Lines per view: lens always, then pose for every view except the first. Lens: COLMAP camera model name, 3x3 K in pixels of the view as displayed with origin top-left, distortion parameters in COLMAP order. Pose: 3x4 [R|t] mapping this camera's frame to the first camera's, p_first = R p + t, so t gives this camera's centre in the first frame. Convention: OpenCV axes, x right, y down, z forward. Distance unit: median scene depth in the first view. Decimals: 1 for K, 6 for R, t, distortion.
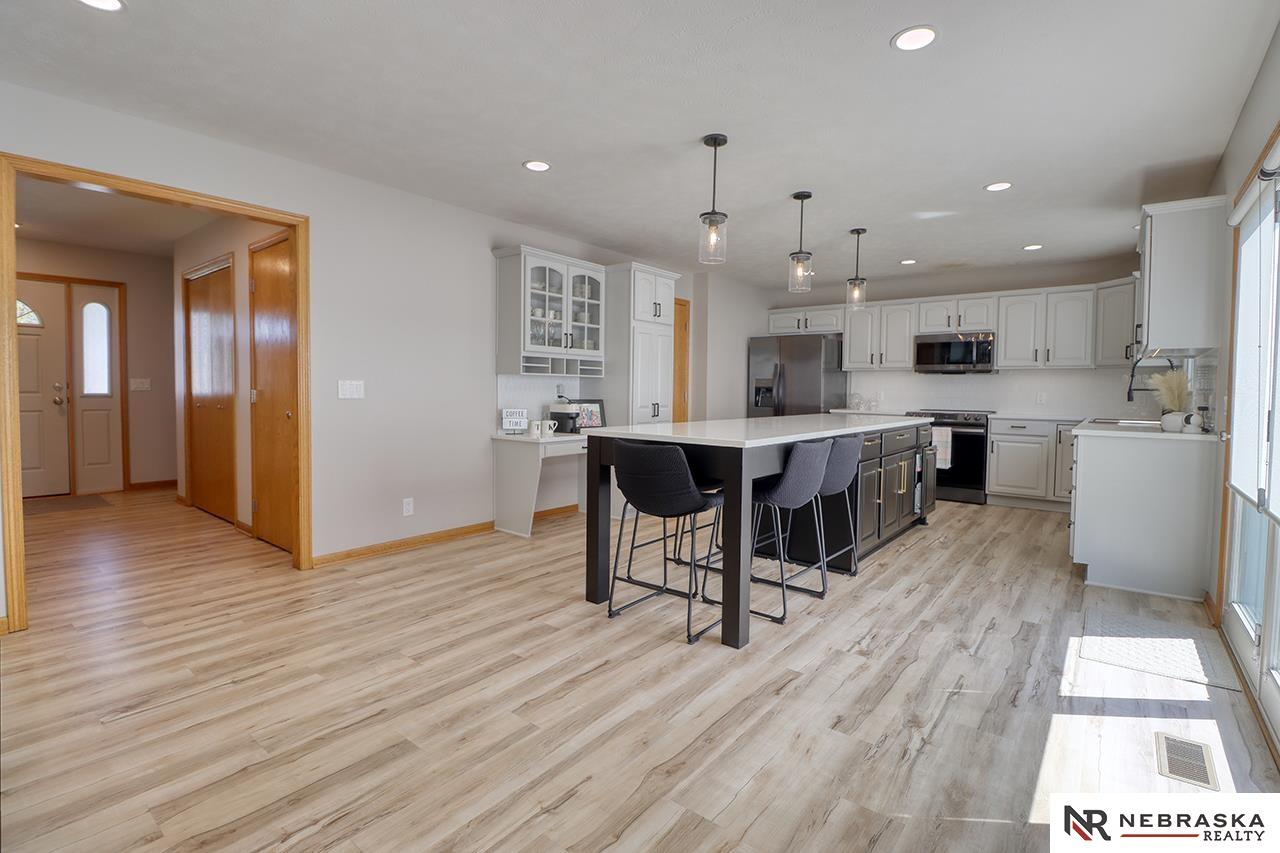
lens RADIAL K [[595.0, 0, 648.1], [0, 595.0, 410.3], [0, 0, 1]] dist [-0.015829, -0.004916]
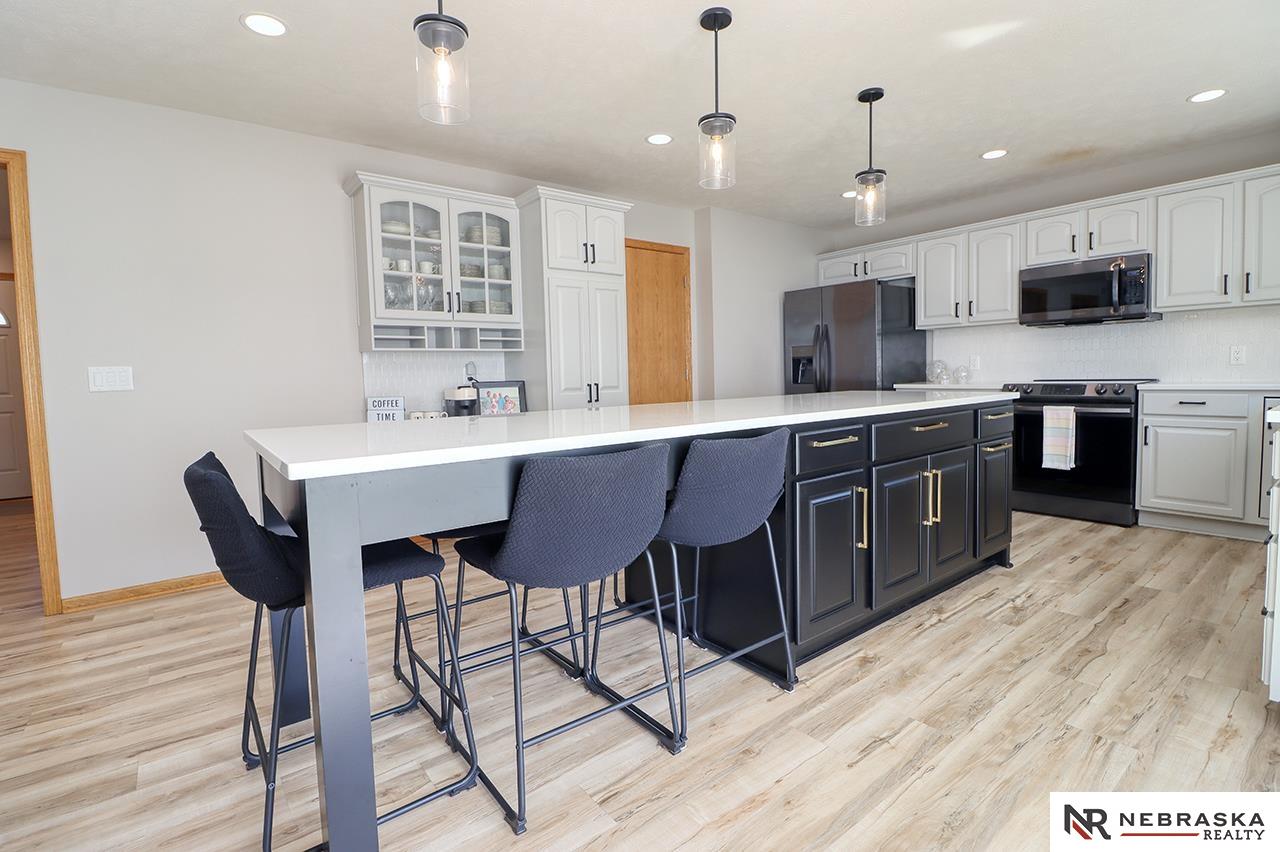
lens RADIAL K [[595.0, 0, 650.2], [0, 595.0, 408.9], [0, 0, 1]] dist [-0.015829, -0.004916]
pose [[0.972138, -0.023033, -0.233274, 0.252173], [0.029197, 0.999309, 0.023009, 0.004654], [0.232583, -0.029179, 0.972139, 0.318371]]
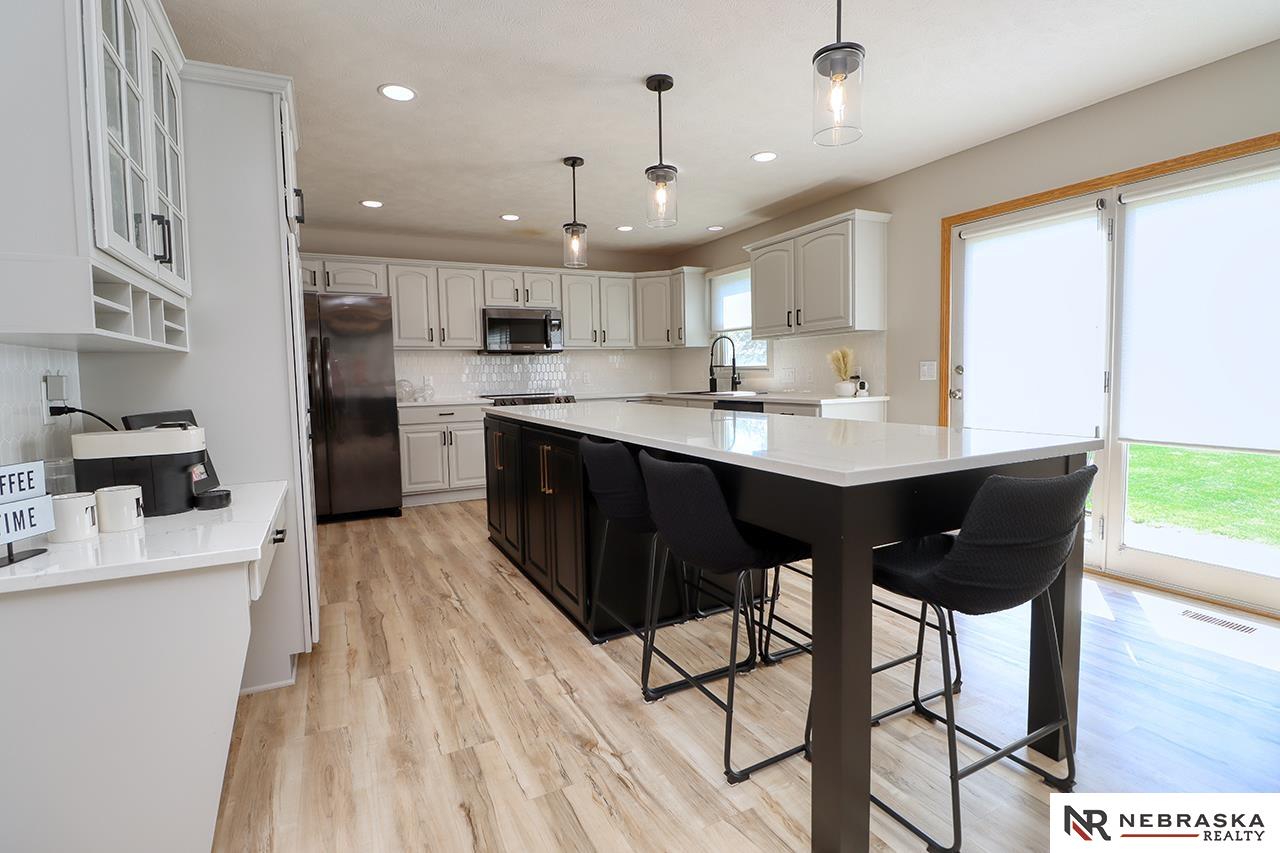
lens RADIAL K [[595.0, 0, 641.0], [0, 595.0, 417.2], [0, 0, 1]] dist [-0.015829, -0.004916]
pose [[0.408854, -0.086730, 0.908469, -0.308704], [0.058845, 0.995908, 0.068594, -0.021867], [-0.910701, 0.025413, 0.412284, 0.583715]]
